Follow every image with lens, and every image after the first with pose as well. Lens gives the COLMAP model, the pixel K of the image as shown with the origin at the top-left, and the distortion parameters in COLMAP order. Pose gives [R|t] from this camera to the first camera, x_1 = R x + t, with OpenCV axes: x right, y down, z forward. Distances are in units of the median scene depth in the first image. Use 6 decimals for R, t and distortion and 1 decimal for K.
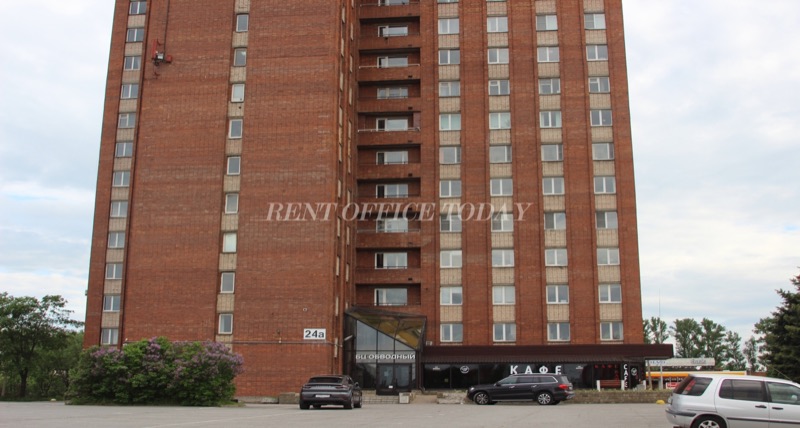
lens RADIAL K [[793.7, 0, 380.9], [0, 793.7, 215.1], [0, 0, 1]] dist [-0.112575, -0.003410]
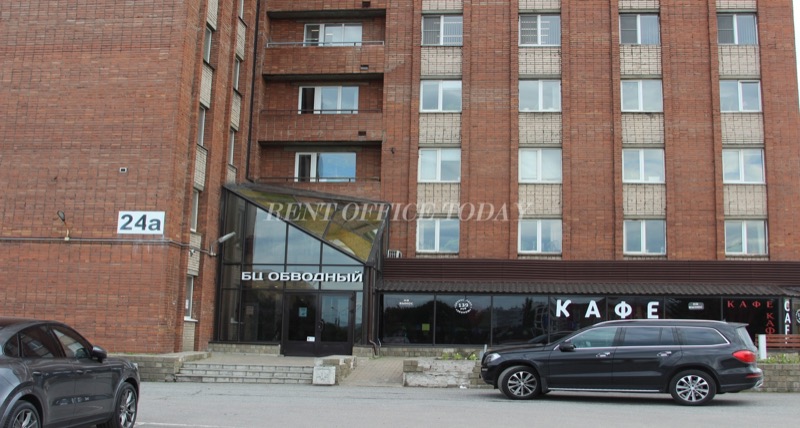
lens RADIAL K [[933.2, 0, 402.4], [0, 933.2, 183.6], [0, 0, 1]] dist [-0.097402, -0.006308]
pose [[0.998297, 0.021834, 0.054088, 0.031439], [-0.025282, 0.997636, 0.063904, 0.075869], [-0.052565, -0.065162, 0.996489, 0.388883]]
